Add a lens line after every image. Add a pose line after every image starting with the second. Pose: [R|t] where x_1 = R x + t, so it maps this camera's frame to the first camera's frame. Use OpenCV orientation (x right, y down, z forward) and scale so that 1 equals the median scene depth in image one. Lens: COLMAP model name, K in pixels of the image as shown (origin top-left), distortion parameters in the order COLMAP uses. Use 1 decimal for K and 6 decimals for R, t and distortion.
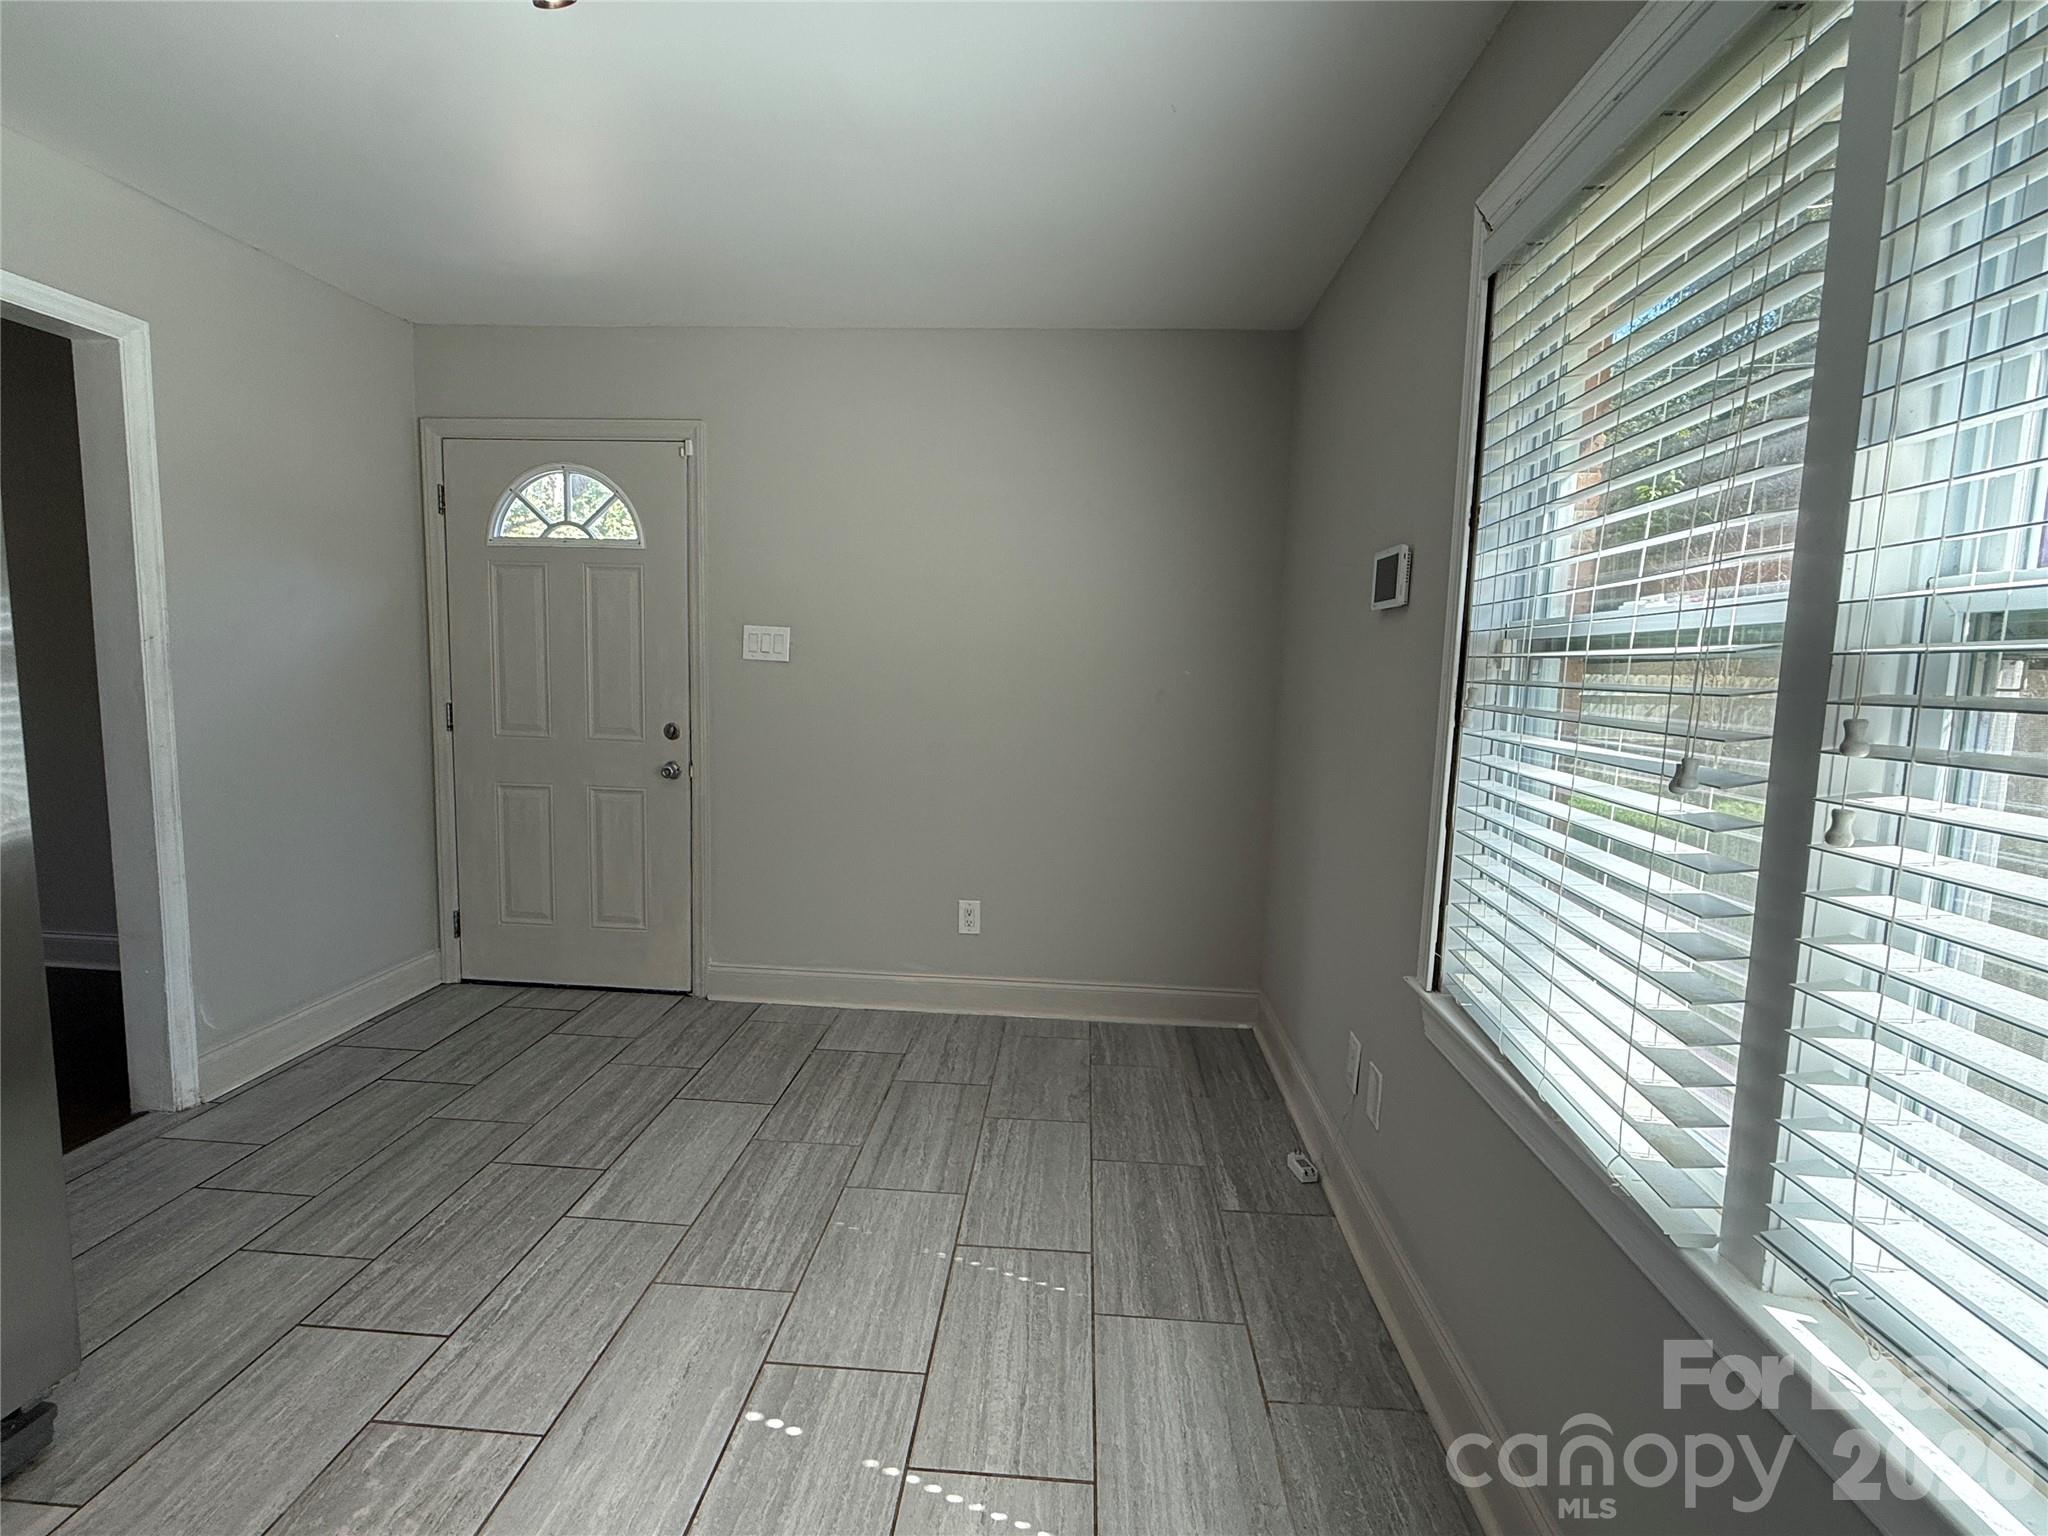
lens RADIAL K [[972.5, 0, 1016.8], [0, 972.5, 762.5], [0, 0, 1]] dist [0.003558, -0.000395]
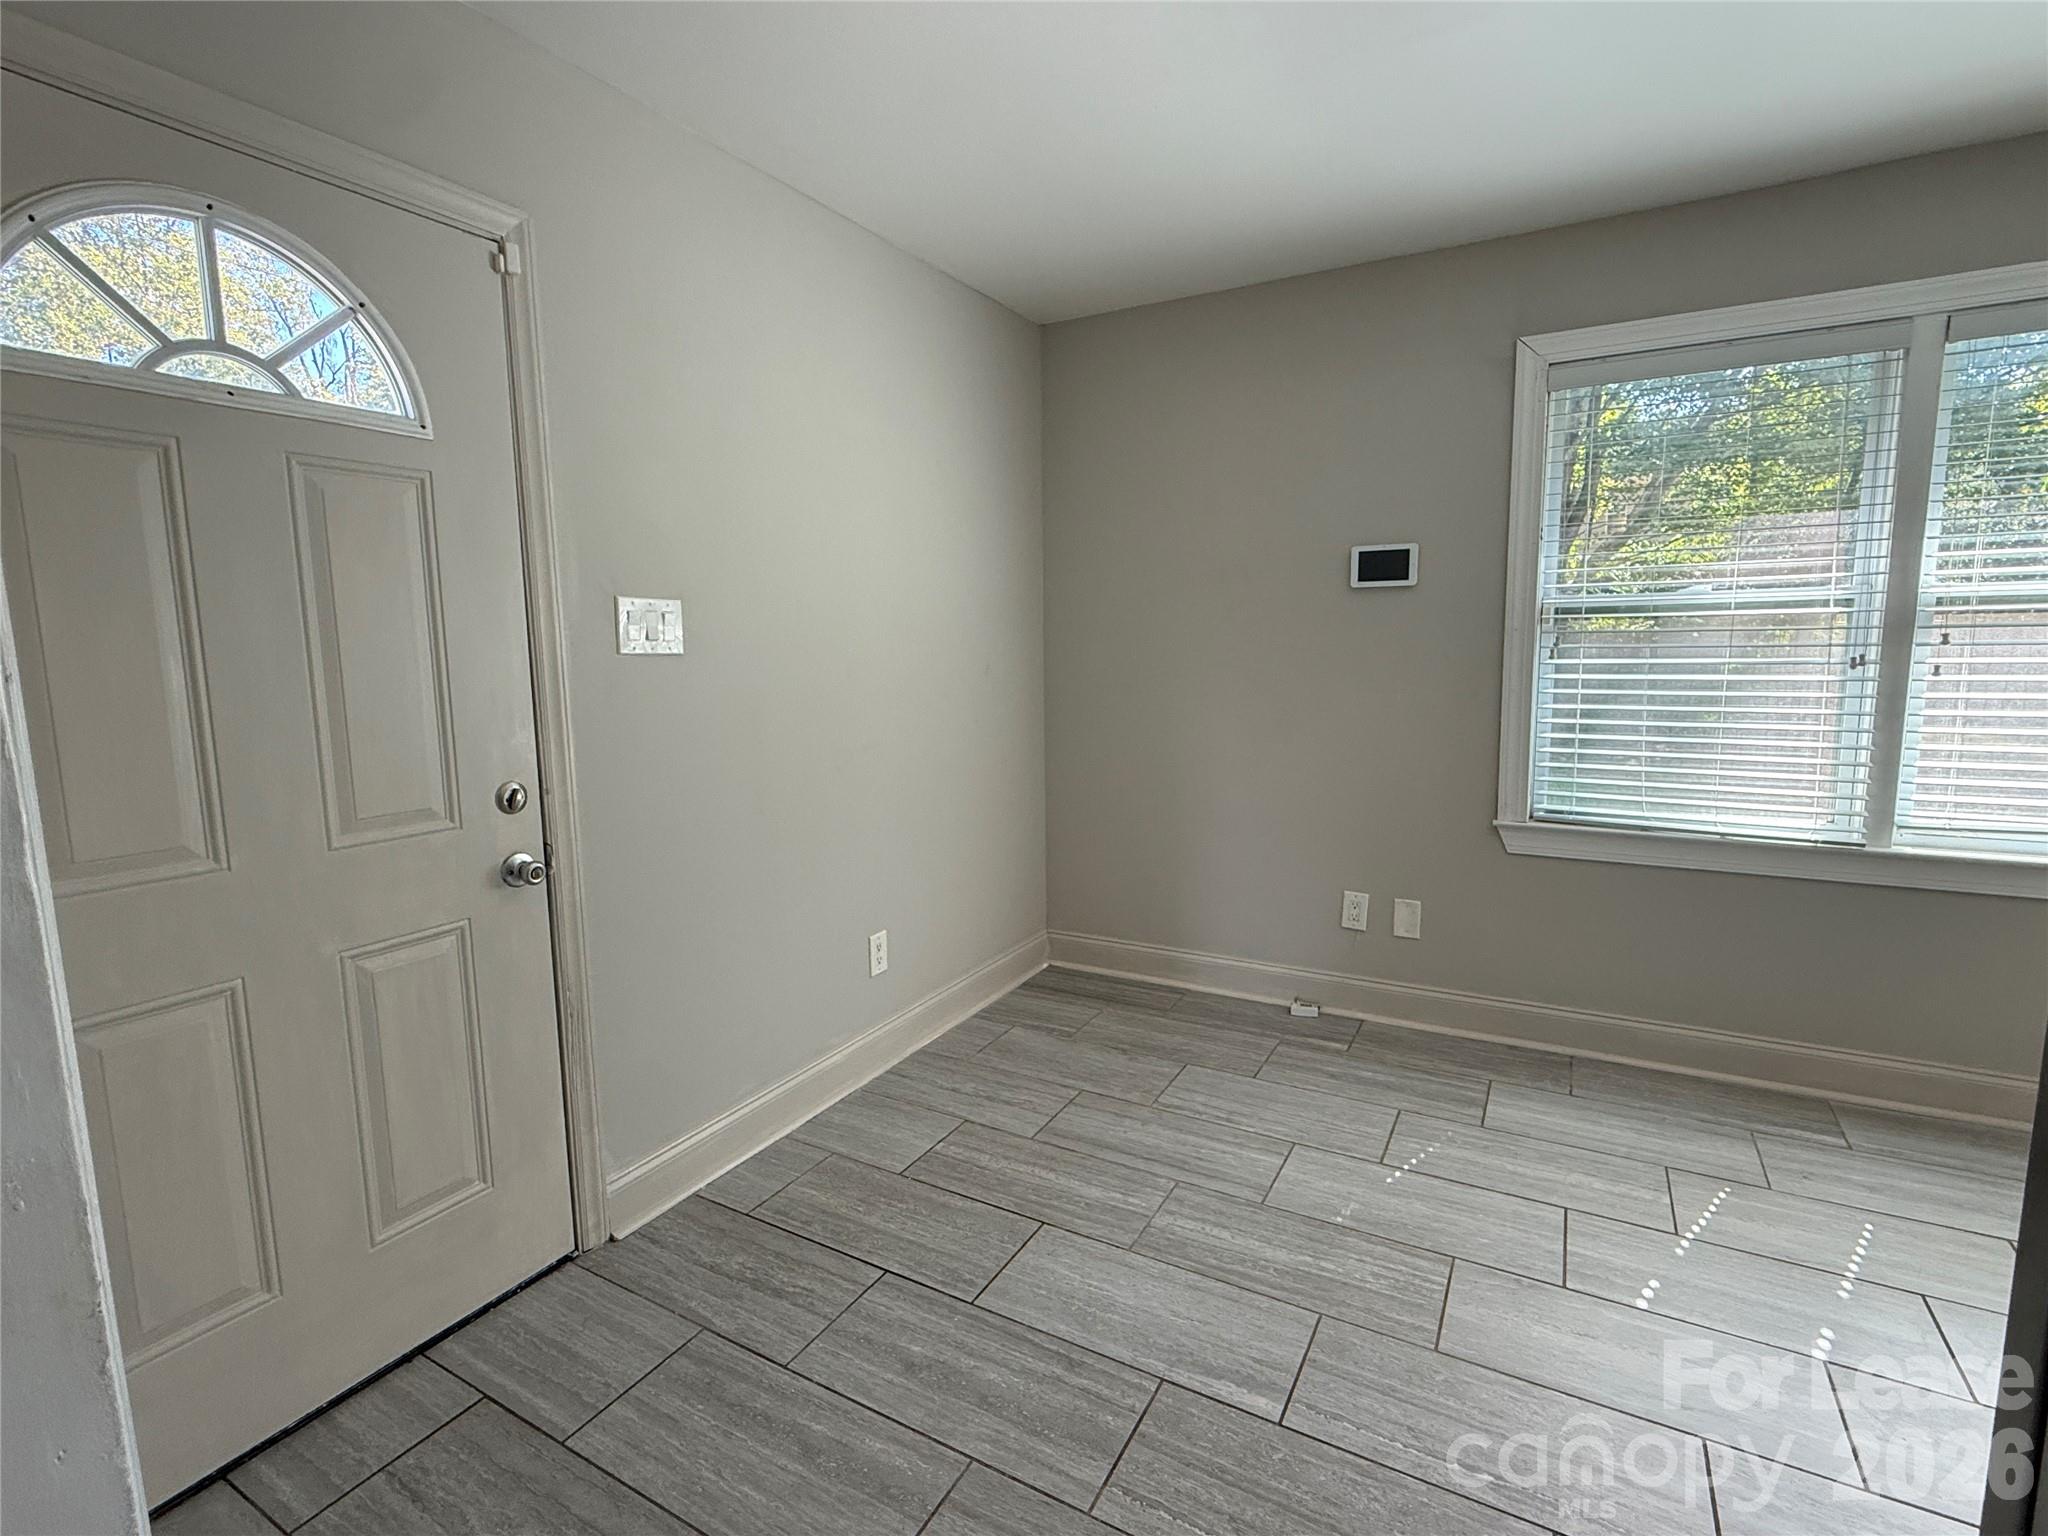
lens RADIAL K [[972.5, 0, 1016.8], [0, 972.5, 762.5], [0, 0, 1]] dist [0.003558, -0.000395]
pose [[0.433176, -0.151993, 0.888401, -0.854251], [0.121222, 0.986548, 0.109678, -0.092075], [-0.893120, 0.060184, 0.445774, 0.629616]]
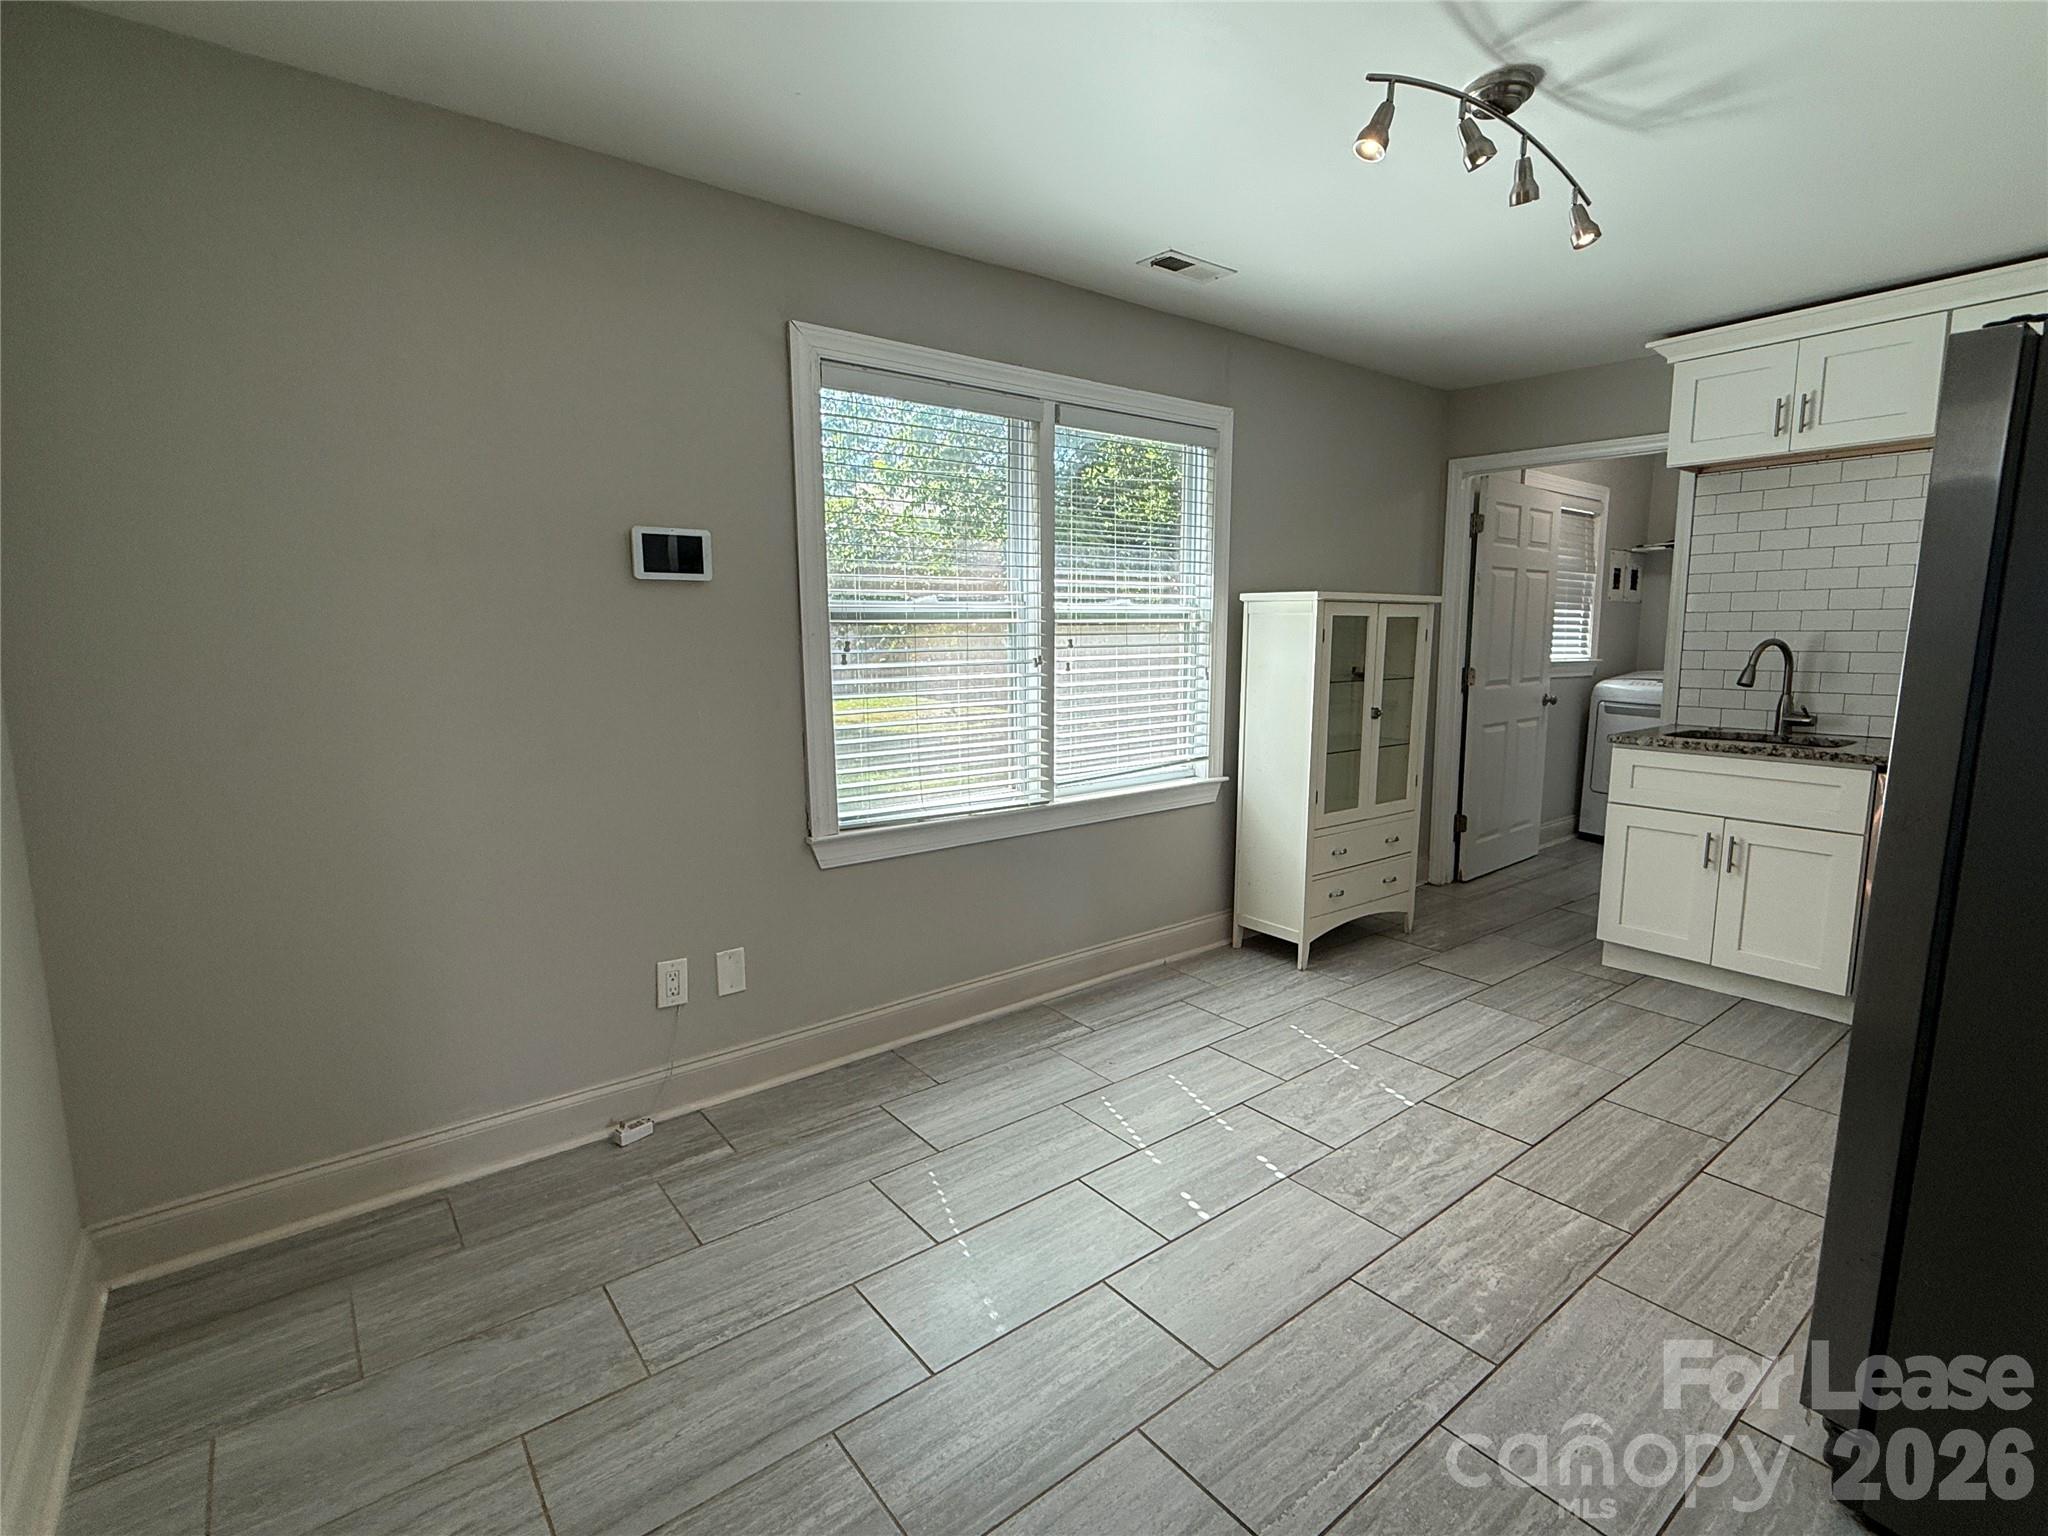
lens RADIAL K [[972.5, 0, 1016.8], [0, 972.5, 762.5], [0, 0, 1]] dist [0.003558, -0.000395]
pose [[-0.667215, -0.127374, 0.733894, -0.564345], [0.063201, 0.972037, 0.226165, -0.134454], [-0.742179, 0.197283, -0.640507, 1.086411]]
